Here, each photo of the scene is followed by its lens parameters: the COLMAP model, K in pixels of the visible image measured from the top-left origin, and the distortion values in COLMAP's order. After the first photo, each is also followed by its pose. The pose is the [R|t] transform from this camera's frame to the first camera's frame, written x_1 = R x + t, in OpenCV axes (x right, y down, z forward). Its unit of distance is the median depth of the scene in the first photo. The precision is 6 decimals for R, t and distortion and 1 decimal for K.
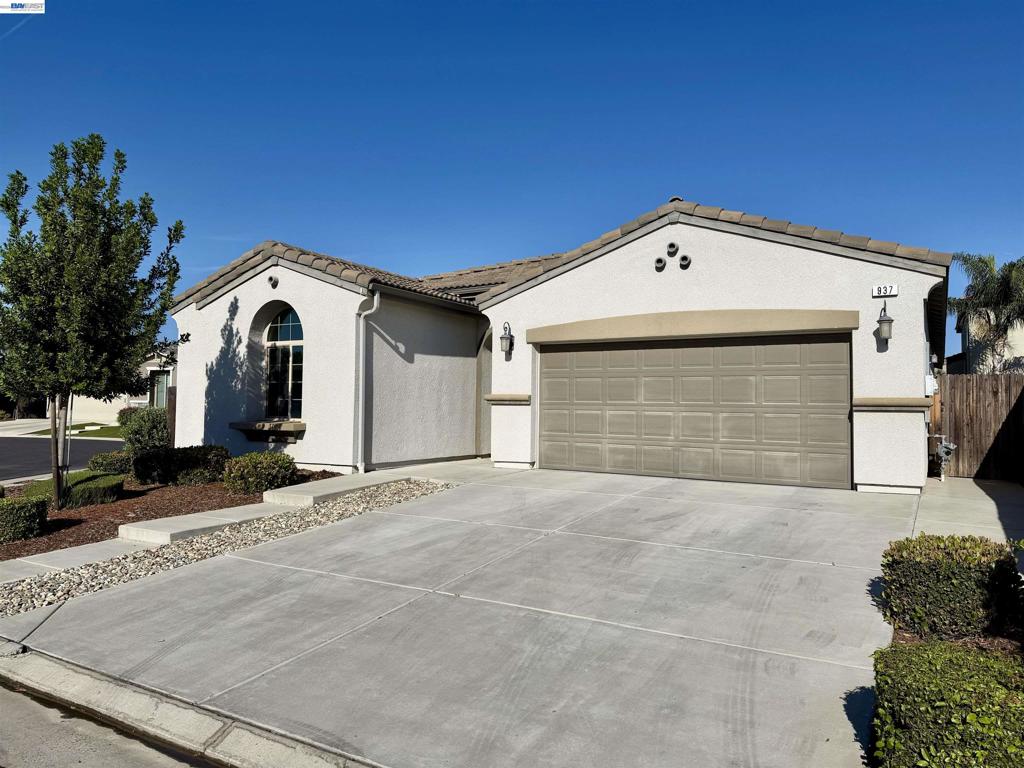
lens RADIAL K [[716.9, 0, 512.0], [0, 716.9, 384.0], [0, 0, 1]] dist [0.025904, -0.025842]
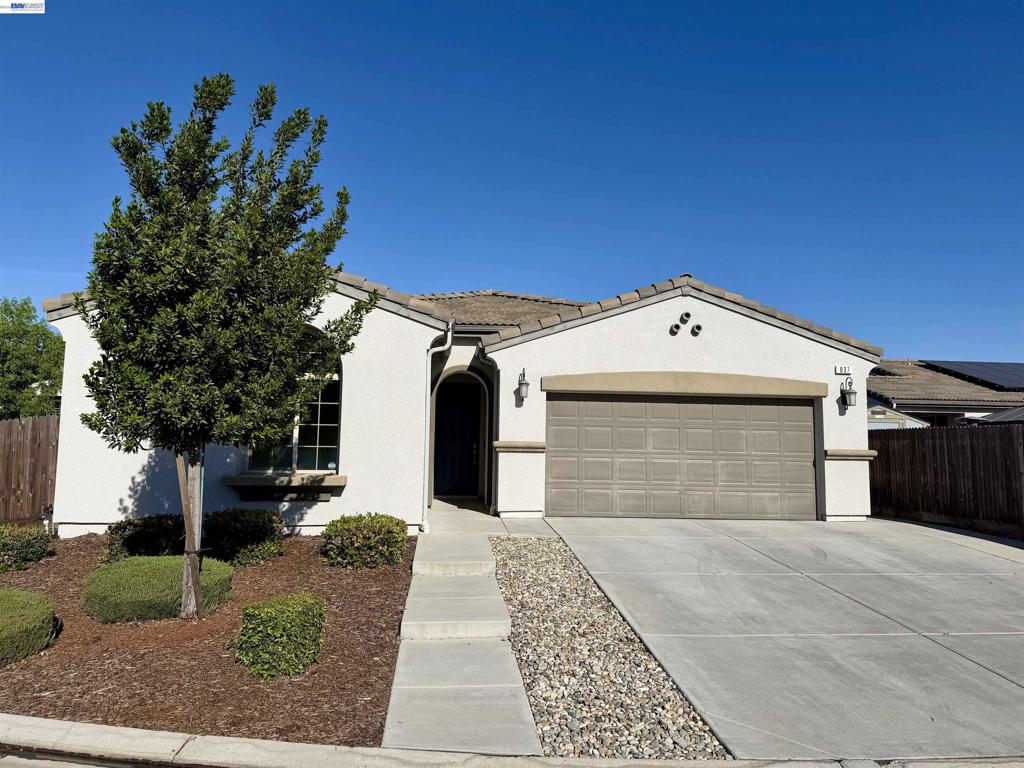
lens RADIAL K [[716.9, 0, 512.0], [0, 716.9, 384.0], [0, 0, 1]] dist [0.025904, -0.025842]
pose [[0.806683, 0.054879, 0.588431, -0.668003], [-0.024707, 0.997940, -0.059200, -0.006815], [-0.590468, 0.033218, 0.806377, 0.239773]]
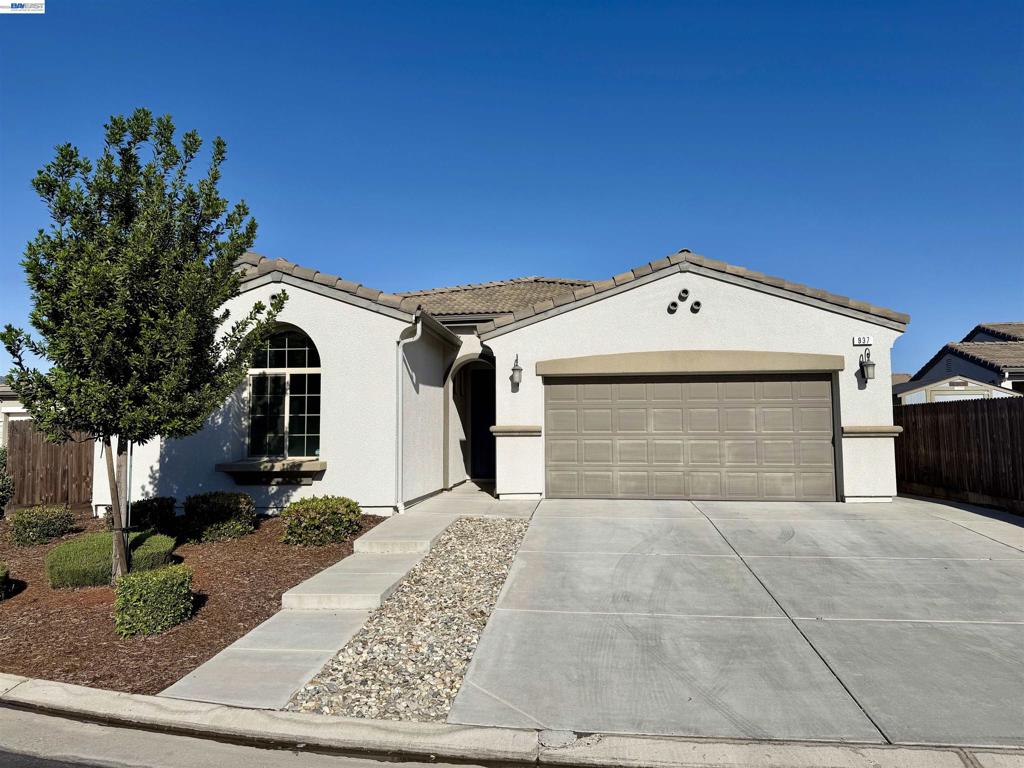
lens RADIAL K [[716.9, 0, 512.0], [0, 716.9, 384.0], [0, 0, 1]] dist [0.025904, -0.025842]
pose [[0.909328, 0.011573, 0.415919, -0.481211], [0.003301, 0.999381, -0.035025, -0.010282], [-0.416067, 0.033222, 0.908727, 0.099724]]
